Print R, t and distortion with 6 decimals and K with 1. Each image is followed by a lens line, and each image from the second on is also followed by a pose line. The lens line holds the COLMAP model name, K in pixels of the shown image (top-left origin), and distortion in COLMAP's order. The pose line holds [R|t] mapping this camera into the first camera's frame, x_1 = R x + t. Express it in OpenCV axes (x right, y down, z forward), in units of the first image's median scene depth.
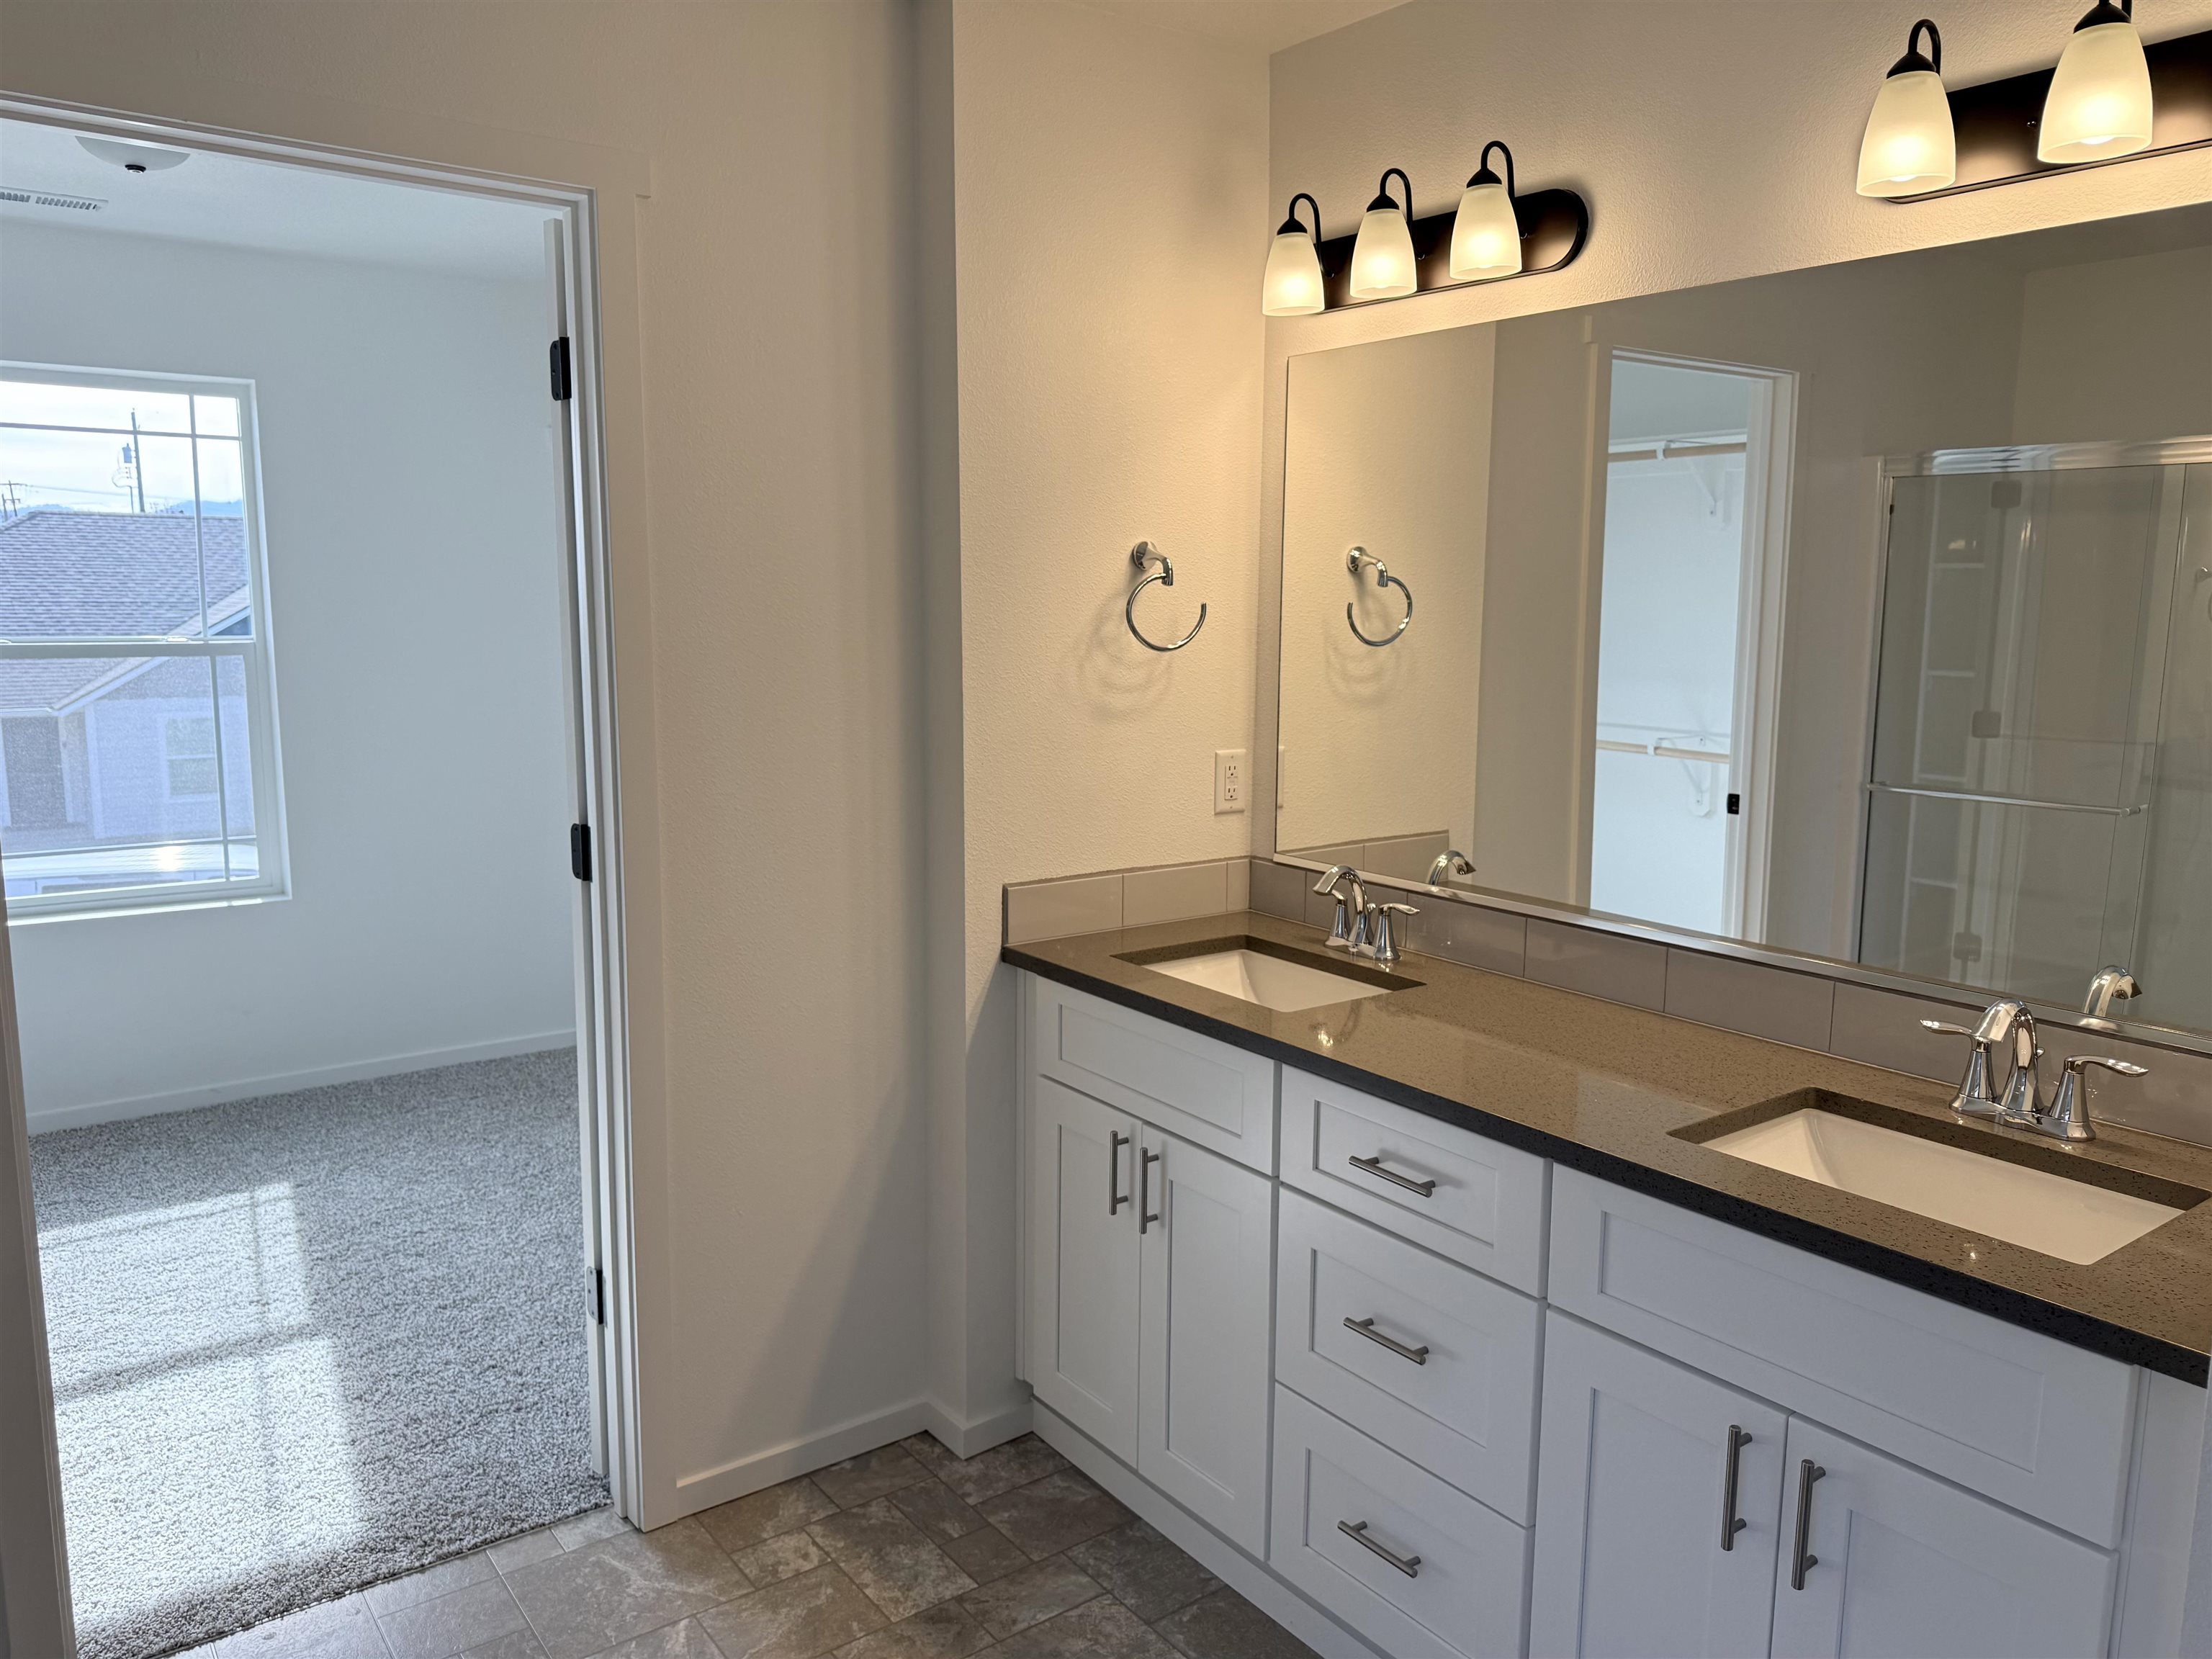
lens RADIAL K [[1560.1, 0, 1104.4], [0, 1560.1, 823.5], [0, 0, 1]] dist [-0.001407, -0.000399]
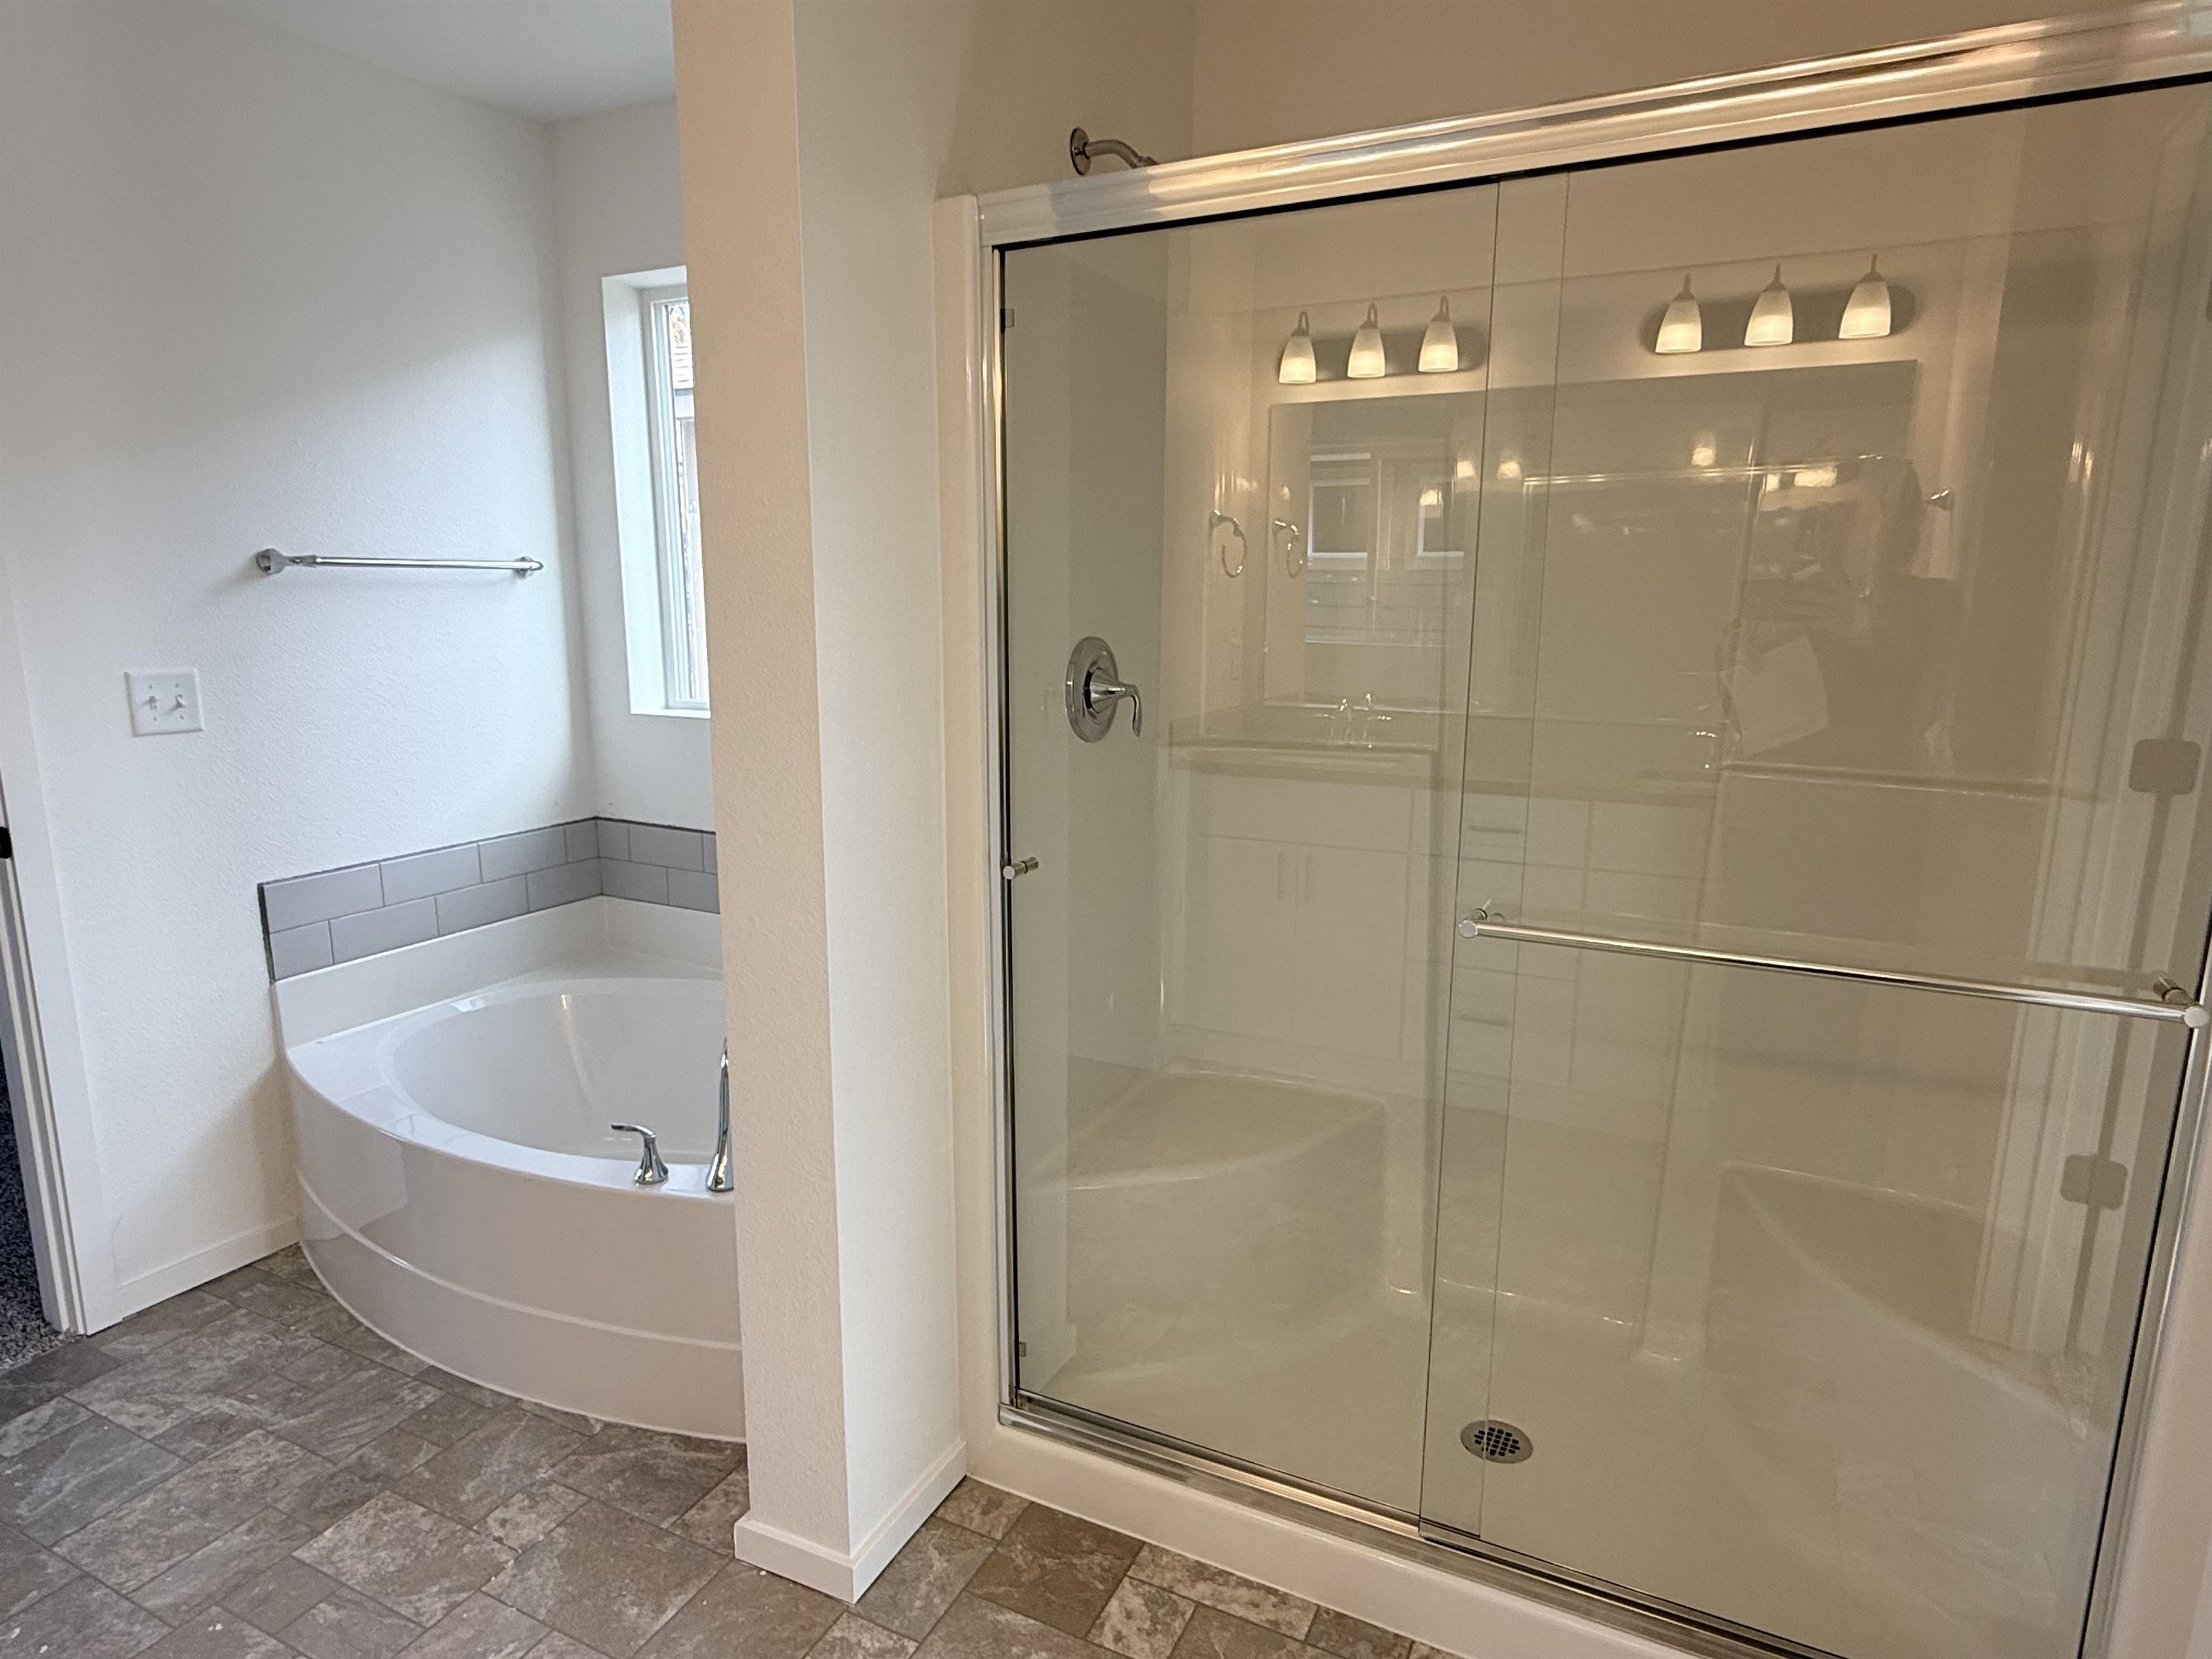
lens RADIAL K [[1273.1, 0, 1099.5], [0, 1273.1, 837.9], [0, 0, 1]] dist [0.000727, -0.000191]
pose [[-0.890960, 0.080718, -0.446851, -0.204167], [-0.071779, 0.946666, 0.314120, -0.199670], [0.448373, 0.311943, -0.837647, 1.703796]]
